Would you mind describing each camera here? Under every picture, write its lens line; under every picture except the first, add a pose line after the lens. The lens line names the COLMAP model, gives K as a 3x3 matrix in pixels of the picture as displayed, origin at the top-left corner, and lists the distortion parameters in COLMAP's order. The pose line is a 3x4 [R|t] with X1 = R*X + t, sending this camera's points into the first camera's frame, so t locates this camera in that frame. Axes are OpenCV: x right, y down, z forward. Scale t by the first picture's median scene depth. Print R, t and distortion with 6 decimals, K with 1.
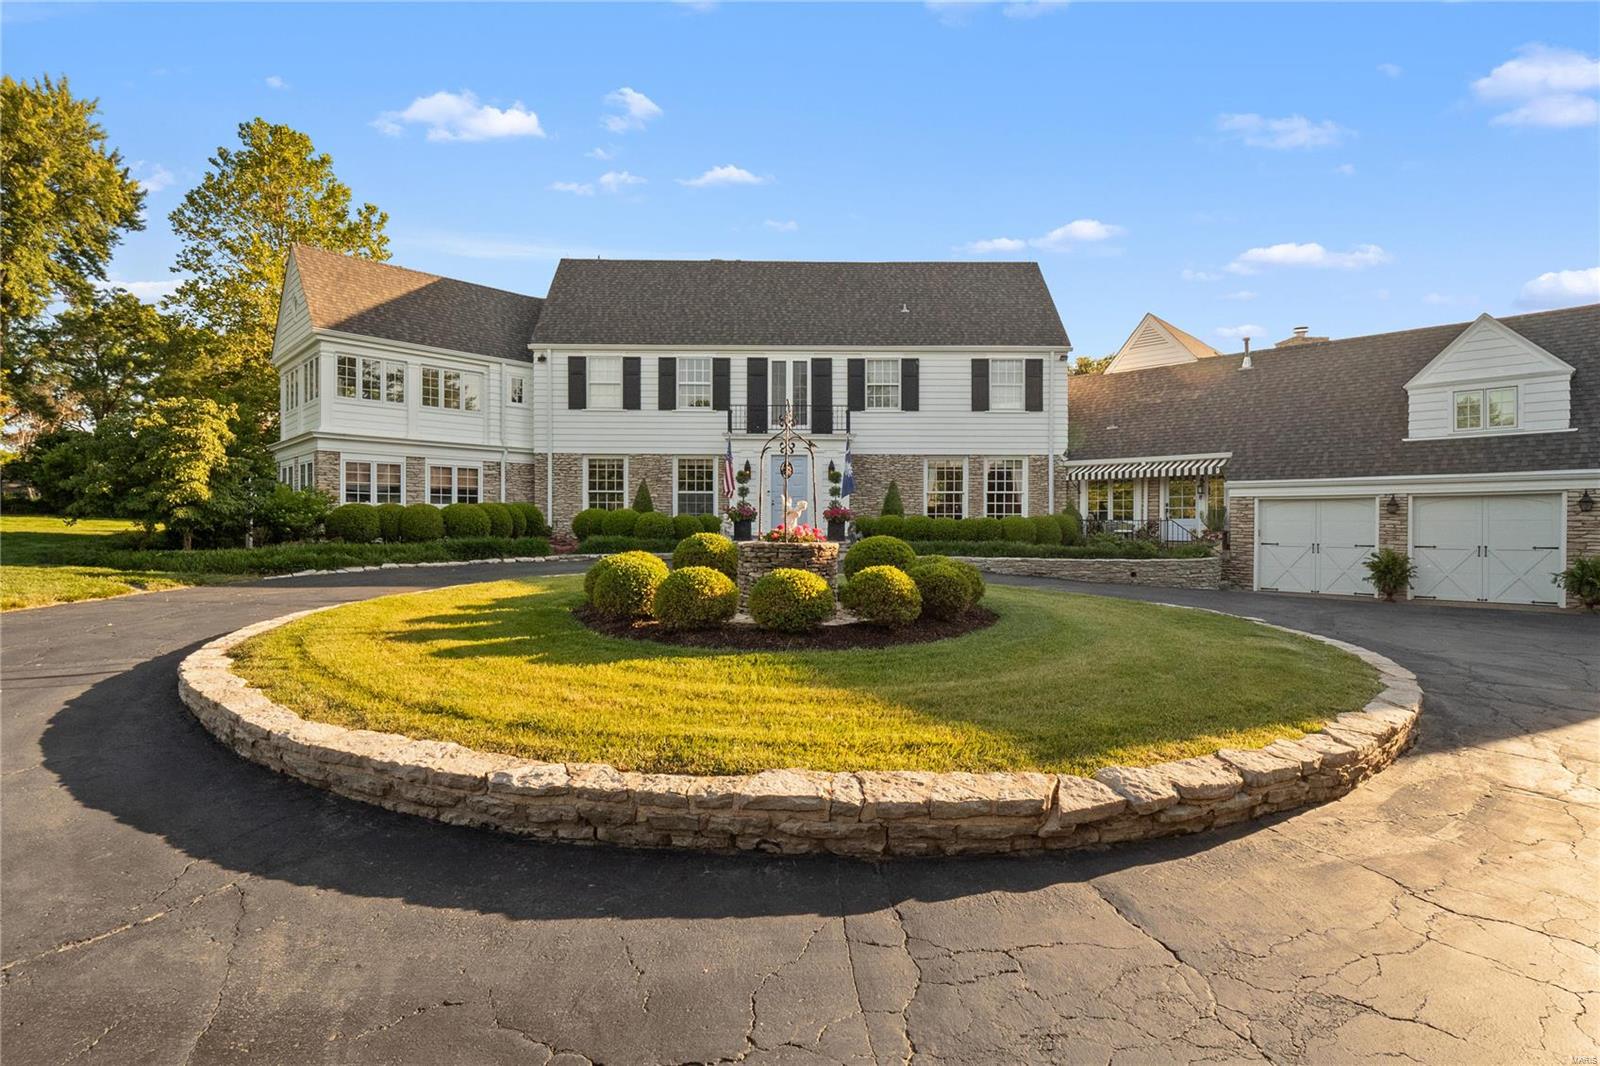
lens RADIAL K [[748.4, 0, 796.9], [0, 748.4, 532.8], [0, 0, 1]] dist [-0.004113, -0.006760]
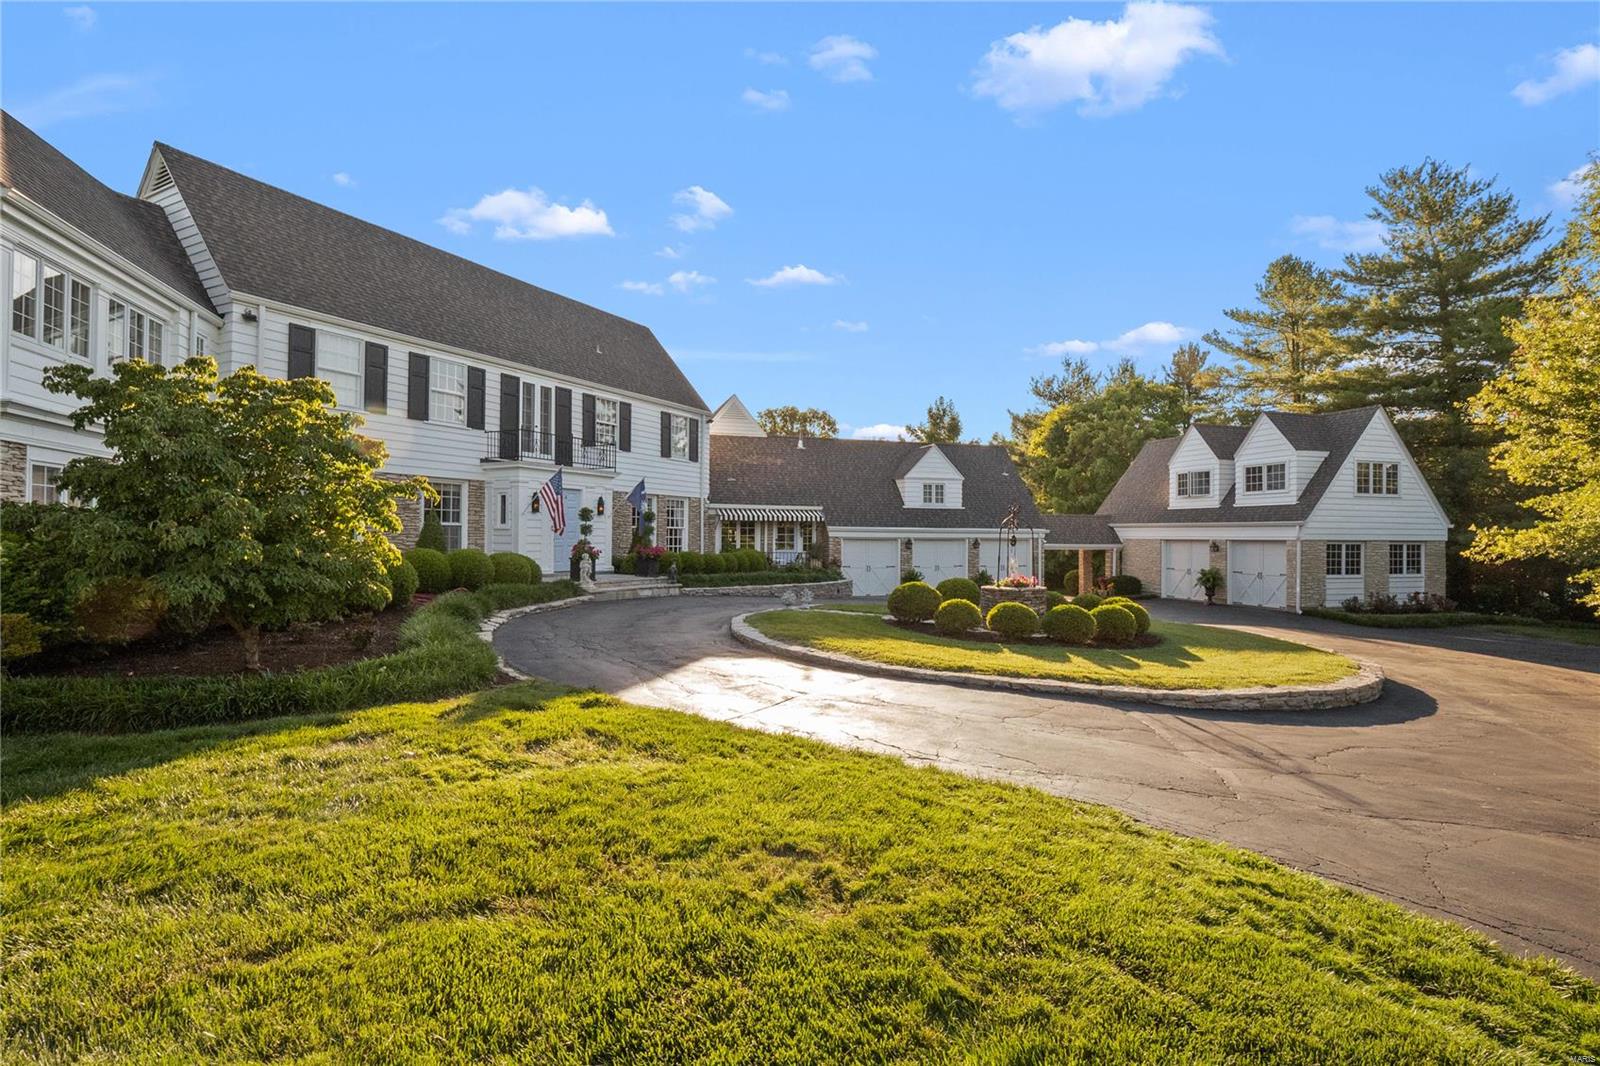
lens RADIAL K [[748.4, 0, 796.9], [0, 748.4, 532.8], [0, 0, 1]] dist [-0.004113, -0.006760]
pose [[0.483697, 0.005469, 0.875218, -0.671945], [-0.000913, 0.999983, -0.005744, -0.039561], [-0.875235, 0.001979, 0.483694, 0.263365]]
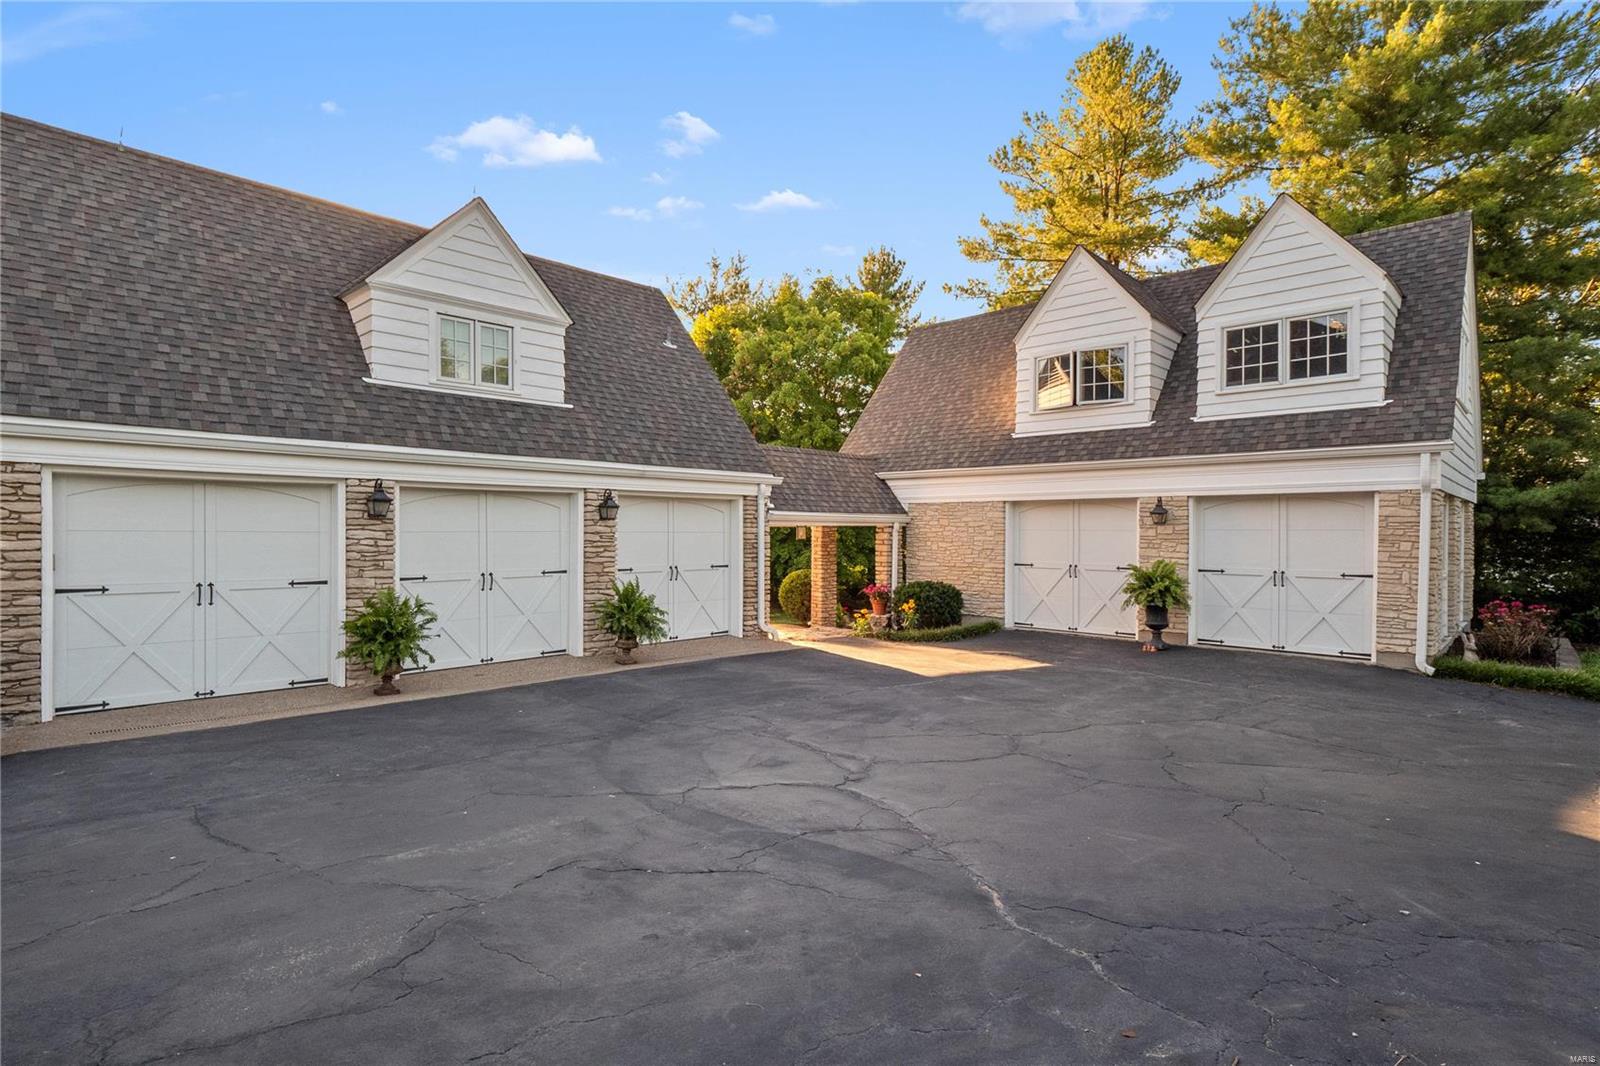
lens RADIAL K [[850.5, 0, 800.0], [0, 850.5, 533.0], [0, 0, 1]] dist [-0.005605, -0.000676]
pose [[0.009605, -0.006822, 0.999931, 0.163200], [0.001880, 0.999975, 0.006804, -0.014065], [-0.999952, 0.001815, 0.009617, 0.515947]]
